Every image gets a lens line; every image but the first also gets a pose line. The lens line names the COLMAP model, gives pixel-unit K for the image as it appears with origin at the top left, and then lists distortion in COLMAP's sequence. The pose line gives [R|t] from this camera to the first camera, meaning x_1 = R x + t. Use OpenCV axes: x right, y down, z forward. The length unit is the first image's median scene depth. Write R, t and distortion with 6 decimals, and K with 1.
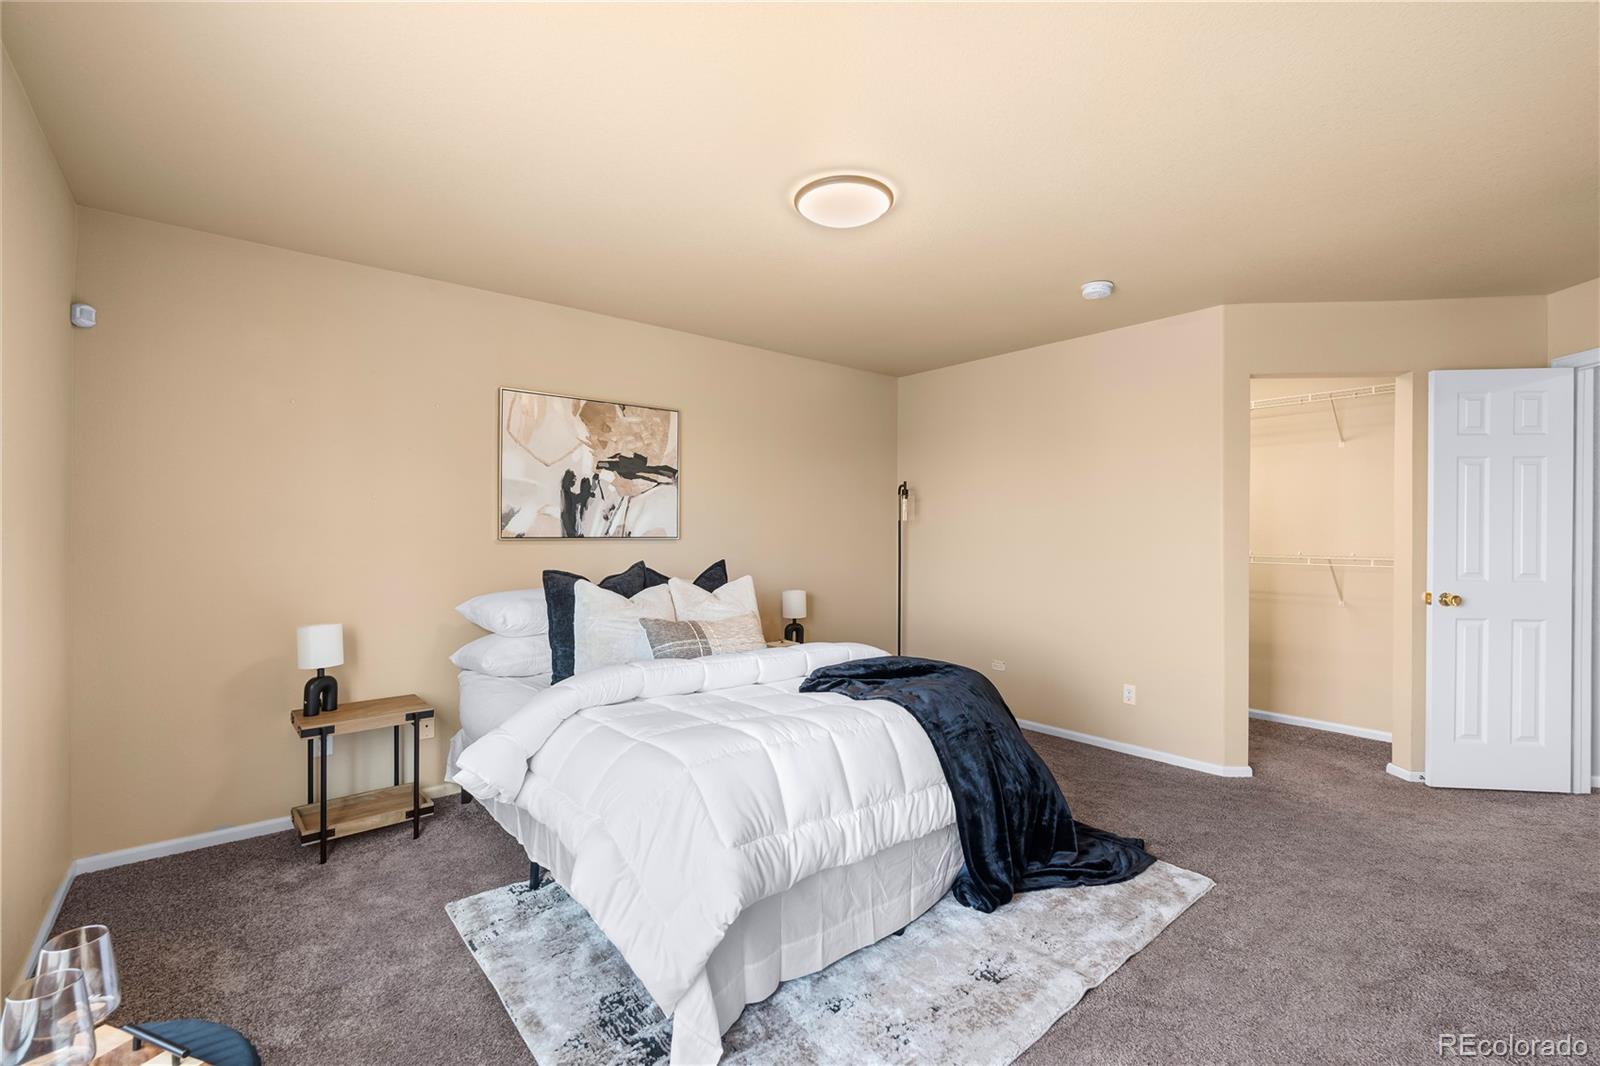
lens RADIAL K [[697.8, 0, 797.4], [0, 697.8, 531.9], [0, 0, 1]] dist [-0.003301, 0.000327]
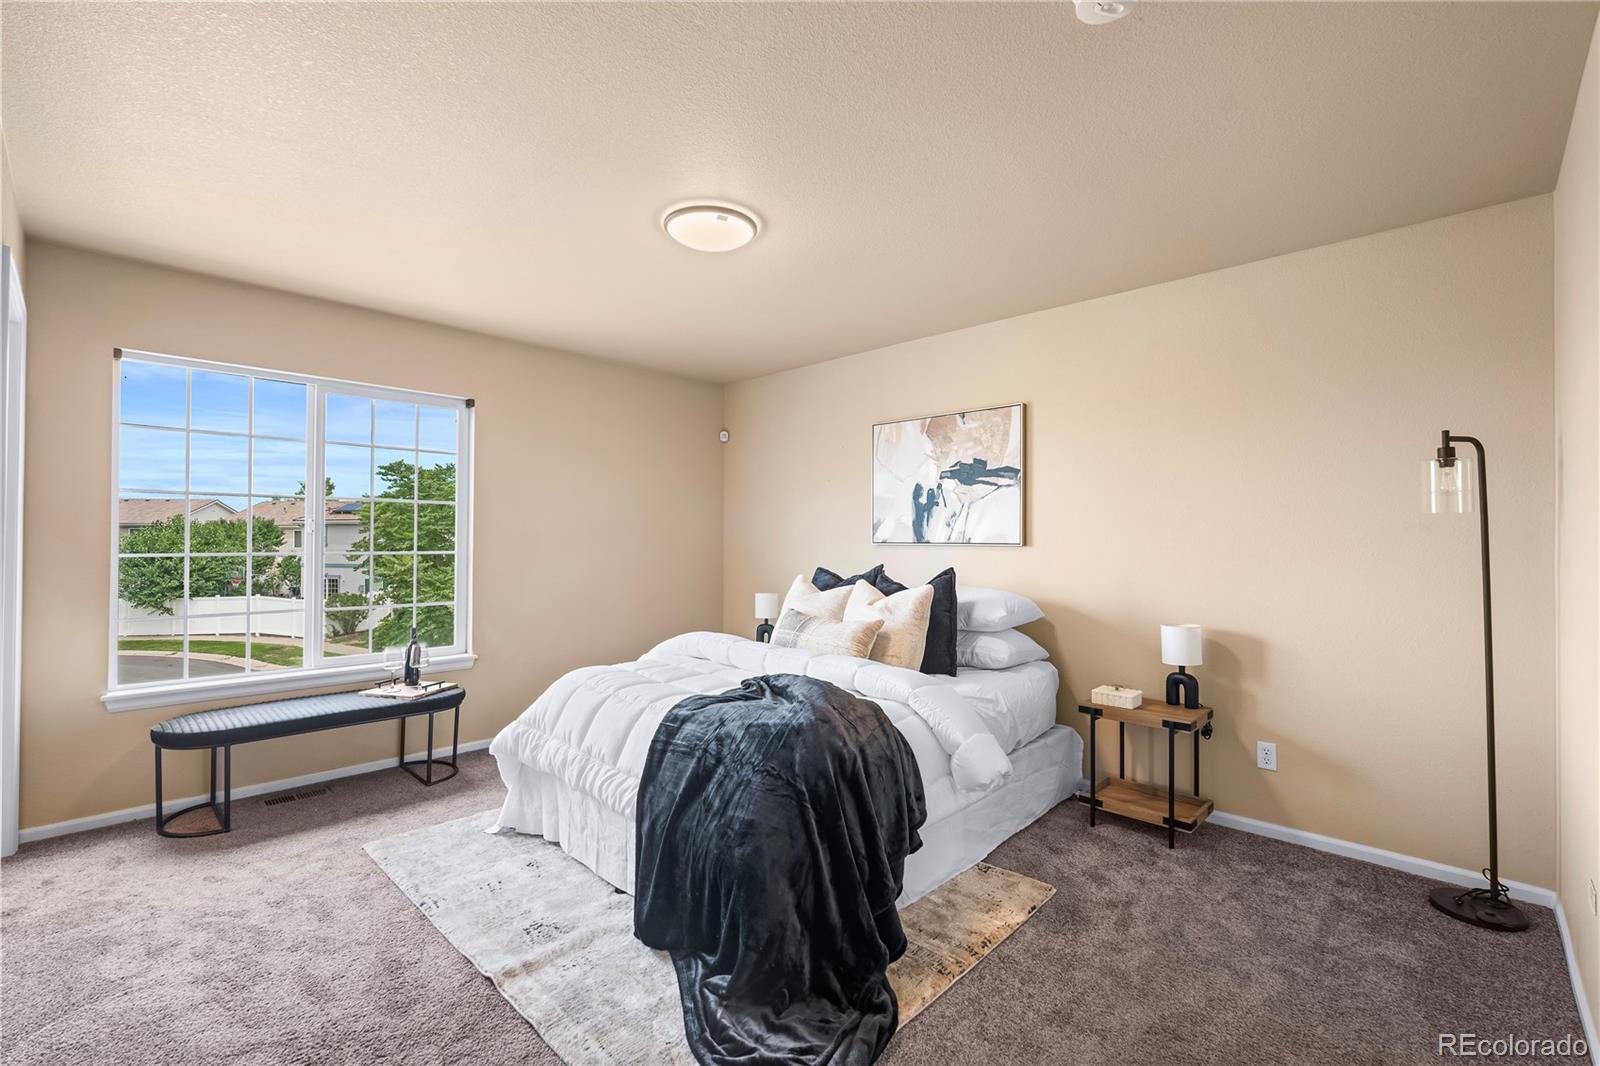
lens RADIAL K [[697.8, 0, 797.0], [0, 697.8, 536.4], [0, 0, 1]] dist [-0.003301, 0.000327]
pose [[0.108423, -0.008658, -0.994067, 0.741635], [-0.005838, 0.999939, -0.009346, 0.008471], [0.994088, 0.006817, 0.108366, 0.660679]]
